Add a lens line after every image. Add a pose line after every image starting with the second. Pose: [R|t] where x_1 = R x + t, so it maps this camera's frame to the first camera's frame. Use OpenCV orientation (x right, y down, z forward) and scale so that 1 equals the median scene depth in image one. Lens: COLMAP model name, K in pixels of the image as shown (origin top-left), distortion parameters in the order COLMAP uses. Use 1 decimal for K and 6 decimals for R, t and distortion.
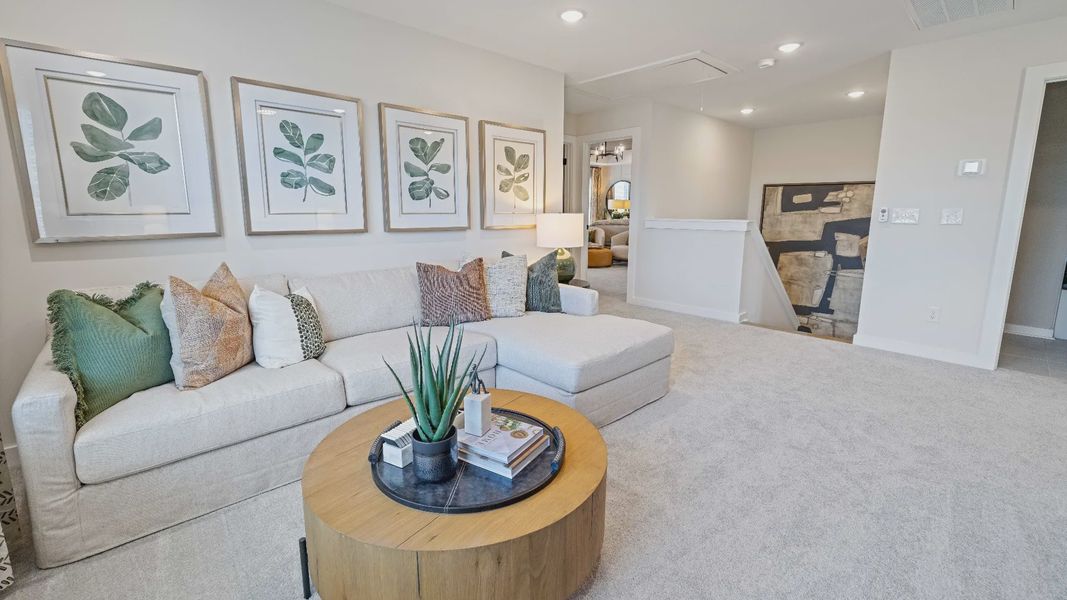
lens RADIAL K [[460.6, 0, 533.8], [0, 460.6, 293.2], [0, 0, 1]] dist [0.004994, 0.000459]
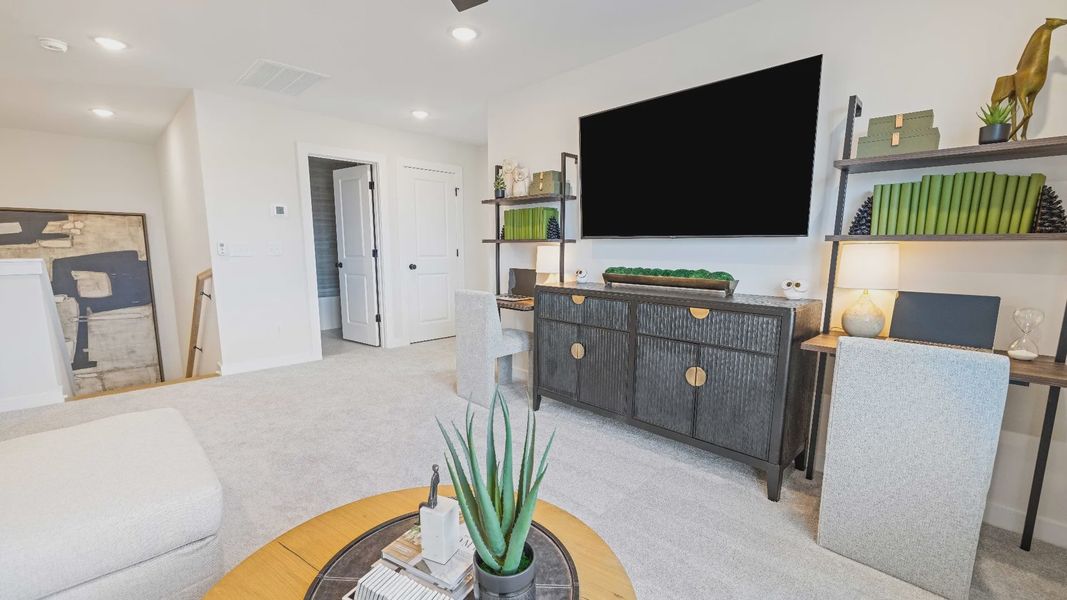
lens RADIAL K [[460.6, 0, 520.5], [0, 460.6, 318.9], [0, 0, 1]] dist [0.004994, 0.000459]
pose [[-0.039332, -0.156663, 0.986869, -0.216665], [0.177121, 0.970900, 0.161187, -0.039801], [-0.983403, 0.181135, -0.010439, 0.236211]]
